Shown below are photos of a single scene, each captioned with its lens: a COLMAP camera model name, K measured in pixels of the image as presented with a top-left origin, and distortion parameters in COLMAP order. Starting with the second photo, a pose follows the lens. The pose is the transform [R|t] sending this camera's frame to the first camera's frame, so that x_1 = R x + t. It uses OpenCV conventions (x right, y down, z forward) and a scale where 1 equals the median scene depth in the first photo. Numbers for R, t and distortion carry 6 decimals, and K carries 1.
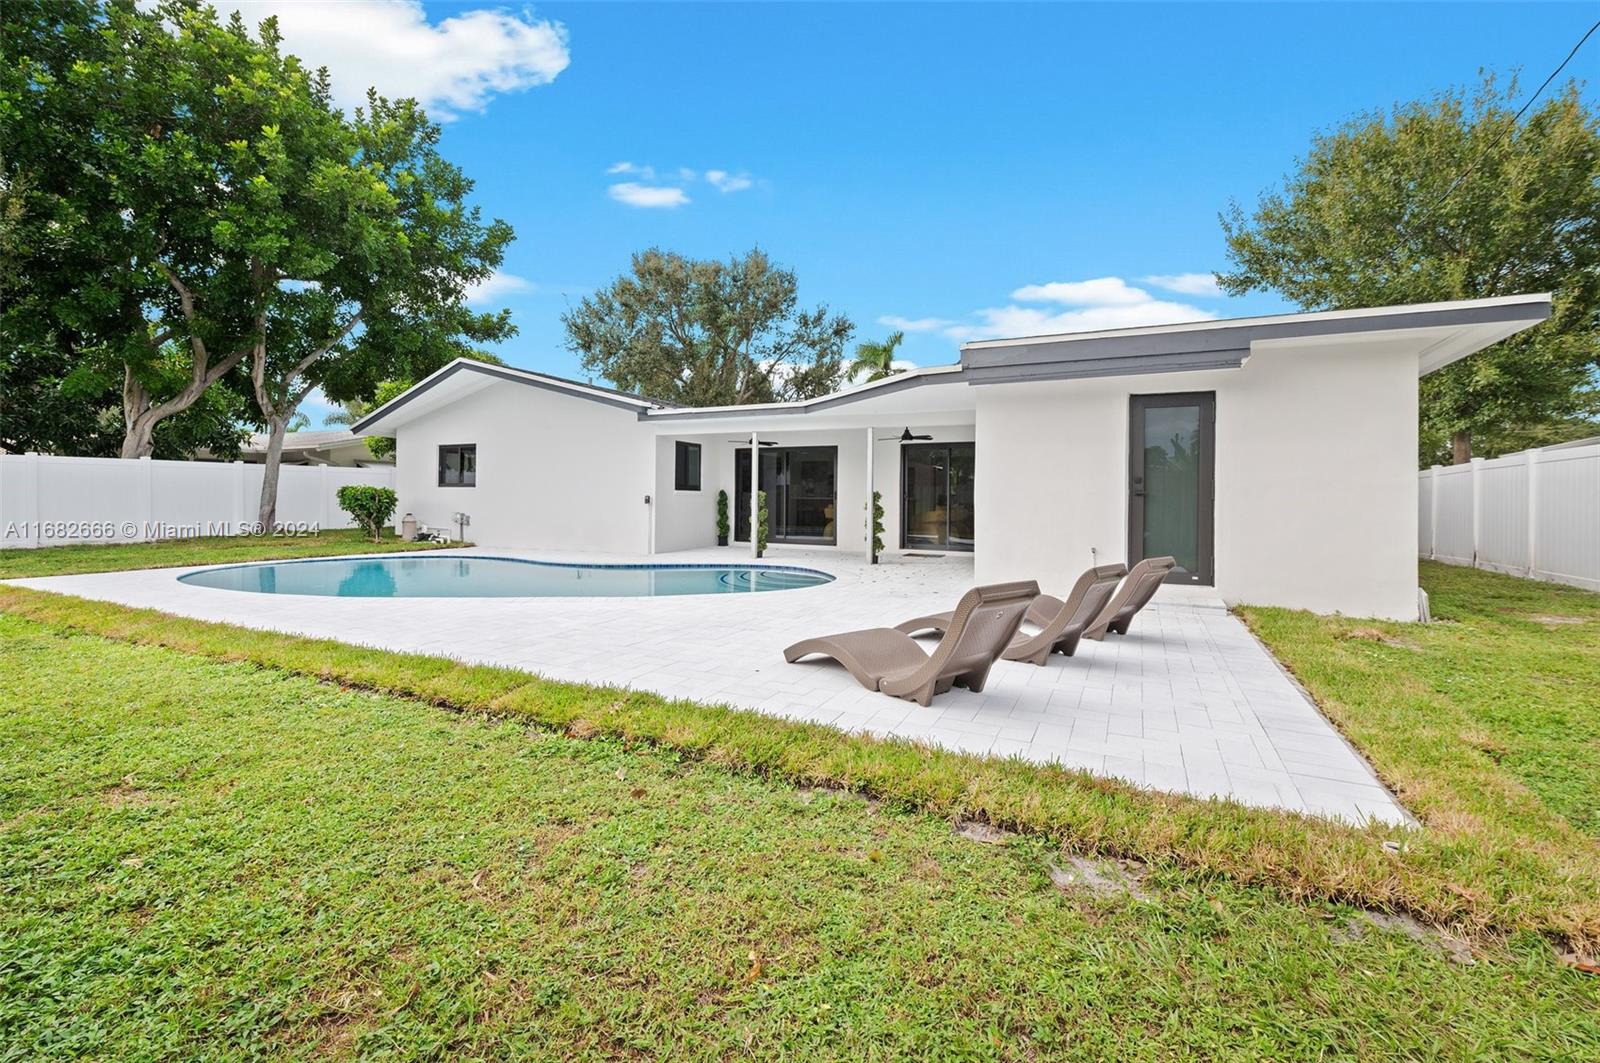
lens RADIAL K [[668.5, 0, 802.9], [0, 668.5, 513.6], [0, 0, 1]] dist [0.000569, 0.000073]
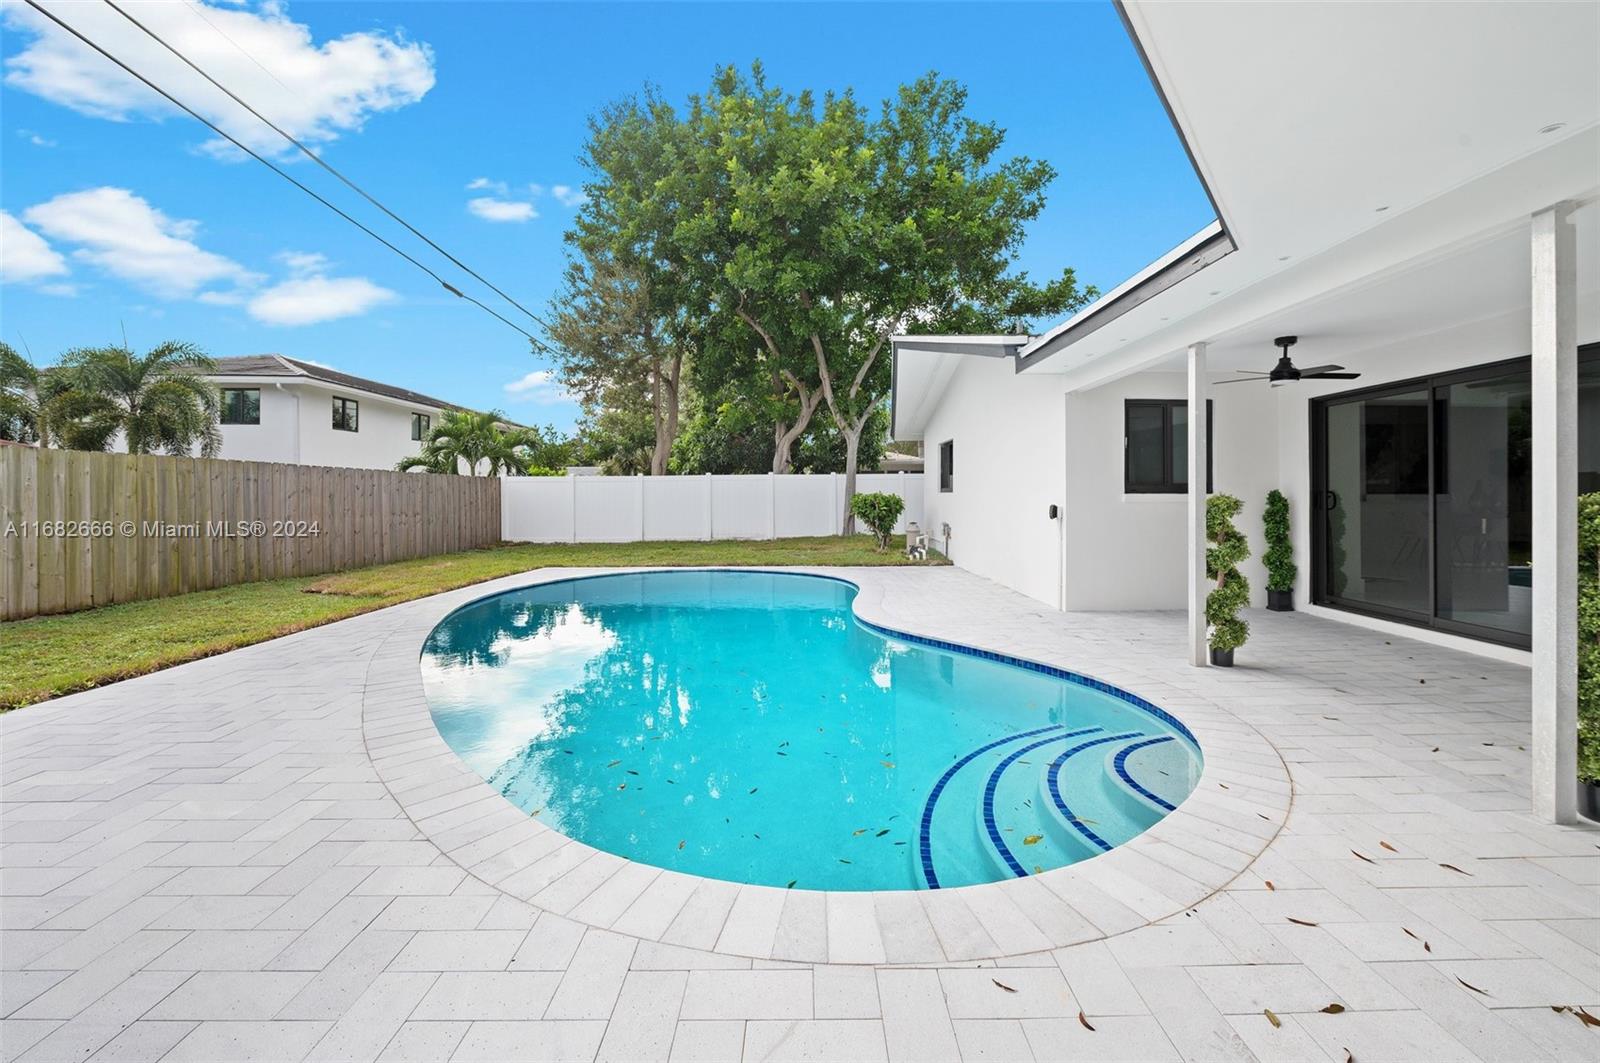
lens RADIAL K [[649.0, 0, 802.7], [0, 649.0, 490.1], [0, 0, 1]] dist [-0.000029, 0.000090]
pose [[0.448295, -0.018911, -0.893685, 0.135312], [-0.014585, 0.999488, -0.028466, -0.017456], [0.893767, 0.025796, 0.447790, 0.503358]]
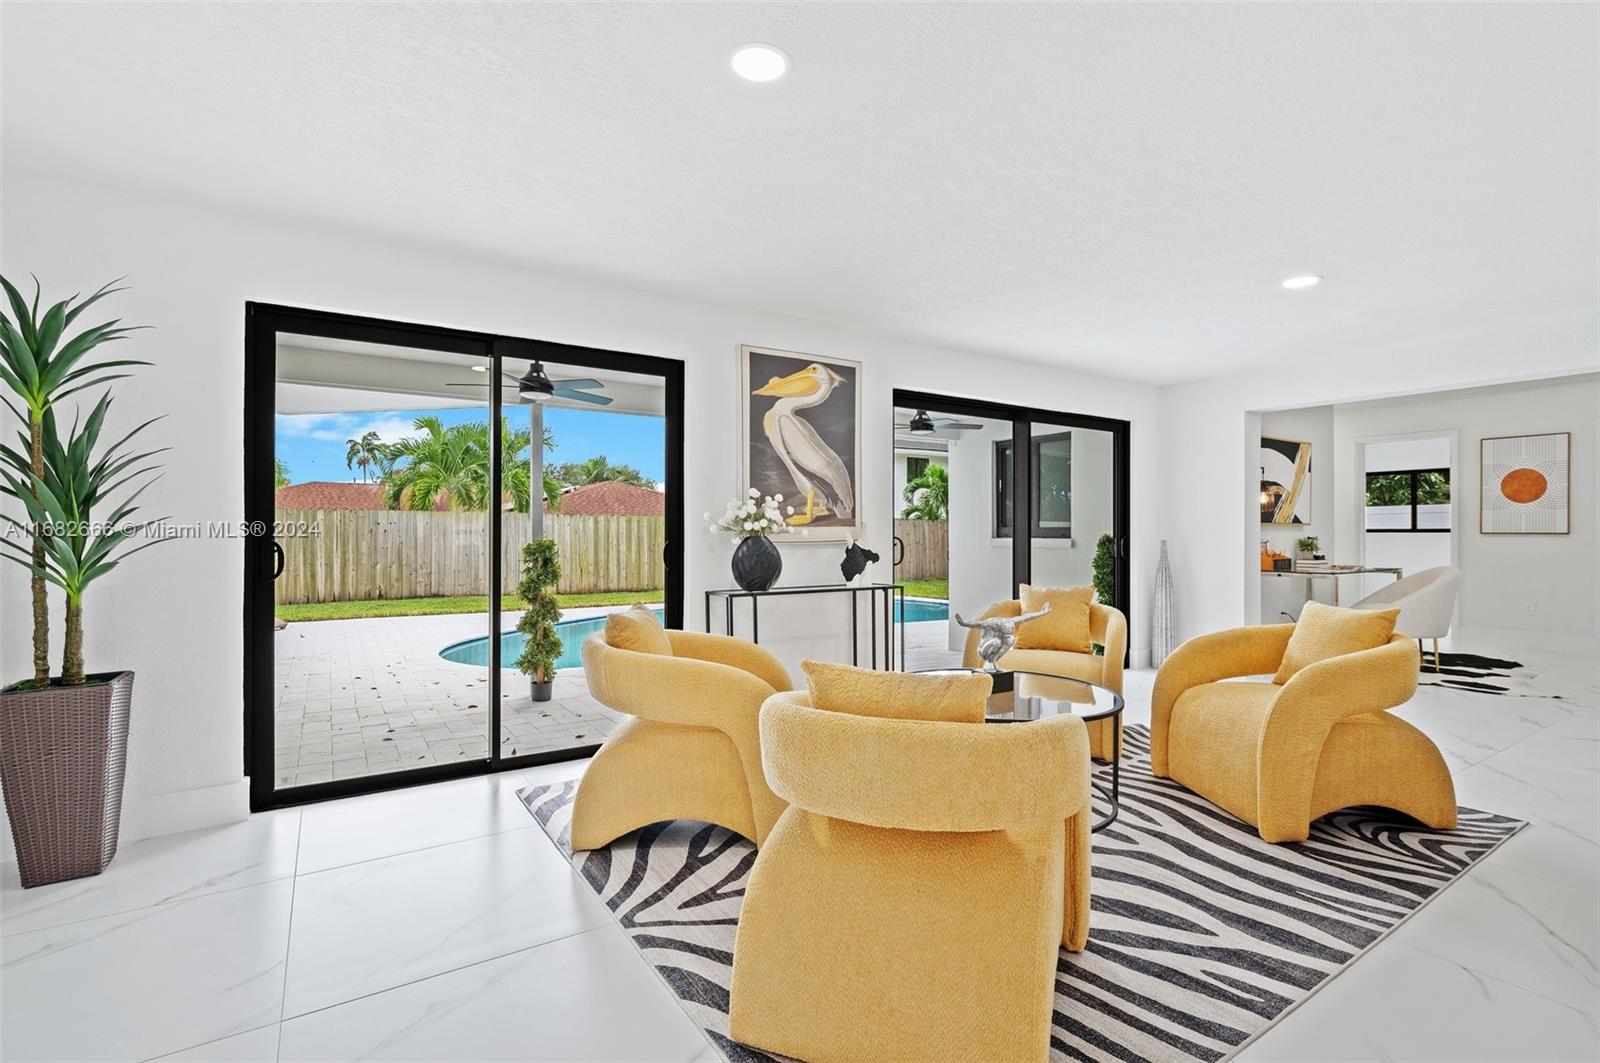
lens RADIAL K [[735.1, 0, 800.0], [0, 735.1, 531.5], [0, 0, 1]] dist [0.017178, -0.000147]
pose [[-0.501514, -0.017232, -0.864978, 0.339548], [-0.027023, 0.999626, -0.004247, -0.029388], [0.864728, 0.021244, -0.501792, 1.051390]]
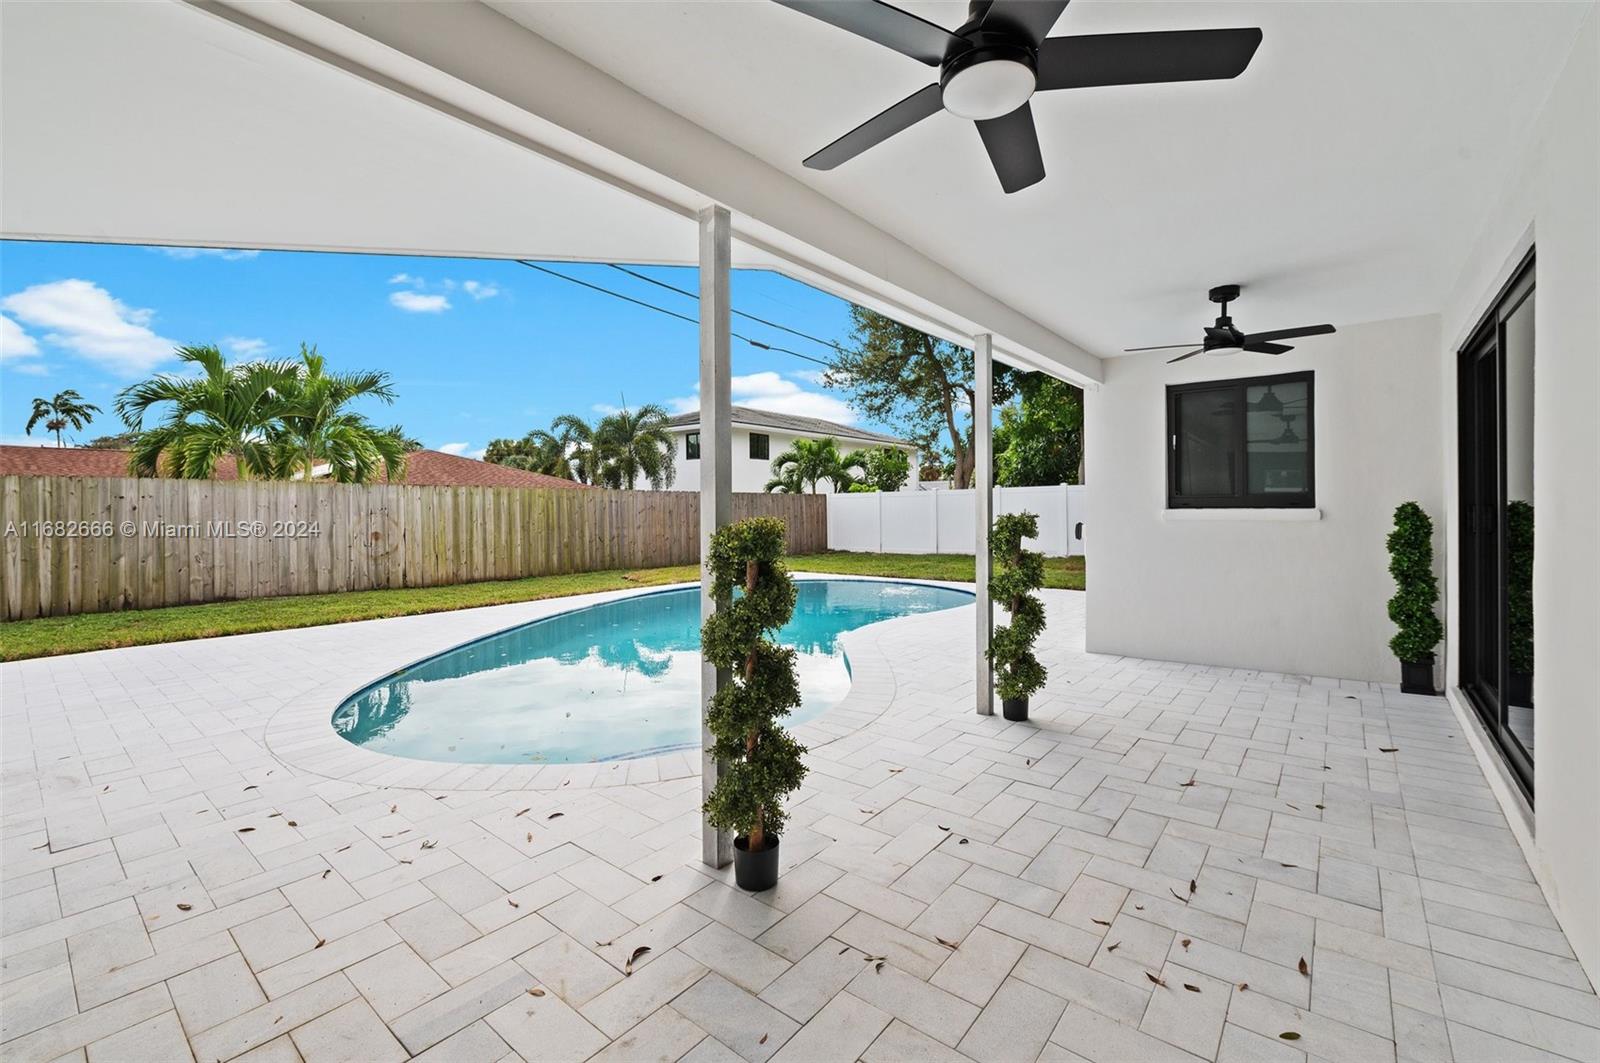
lens RADIAL K [[668.5, 0, 802.9], [0, 668.5, 513.6], [0, 0, 1]] dist [0.000569, 0.000073]
pose [[-0.213145, -0.003507, -0.977014, 0.227404], [-0.017102, 0.999854, 0.000142, -0.025186], [0.976871, 0.016739, -0.213174, 0.799090]]
